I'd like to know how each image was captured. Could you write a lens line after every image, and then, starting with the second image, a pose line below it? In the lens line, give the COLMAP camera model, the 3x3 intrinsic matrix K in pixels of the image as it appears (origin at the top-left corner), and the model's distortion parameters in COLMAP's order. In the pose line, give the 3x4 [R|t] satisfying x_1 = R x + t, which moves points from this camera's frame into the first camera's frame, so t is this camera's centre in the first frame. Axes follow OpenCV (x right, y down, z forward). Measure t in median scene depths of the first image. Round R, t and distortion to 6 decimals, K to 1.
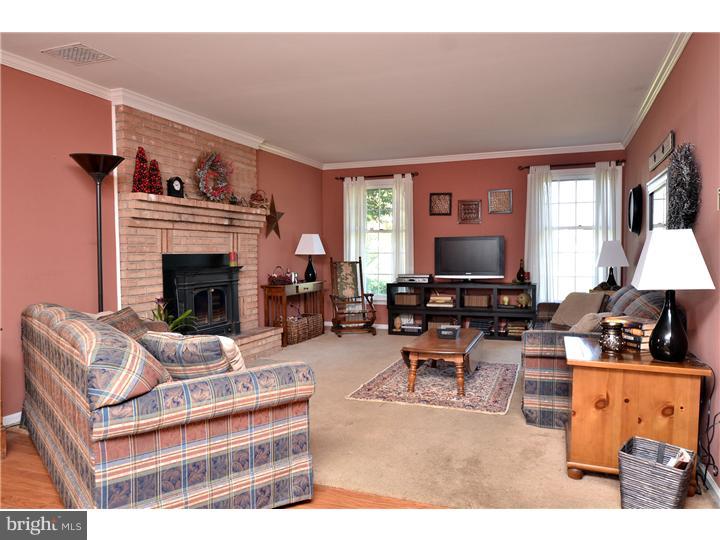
lens RADIAL K [[566.4, 0, 360.0], [0, 566.4, 270.0], [0, 0, 1]] dist [-0.005788, -0.000479]
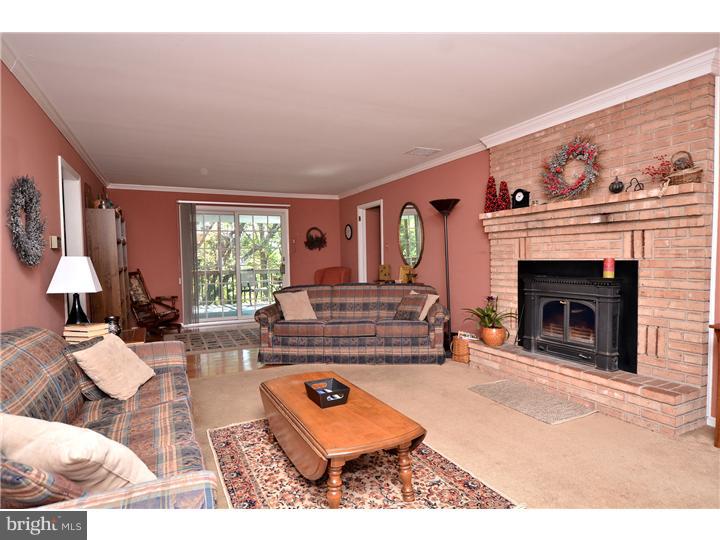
lens RADIAL K [[419.7, 0, 360.0], [0, 419.7, 270.0], [0, 0, 1]] dist [-0.001015, 0.000183]
pose [[-0.708700, 0.044915, -0.704079, 0.452838], [0.004514, 0.998240, 0.059137, -0.058598], [0.705496, 0.038732, -0.707655, 1.339678]]
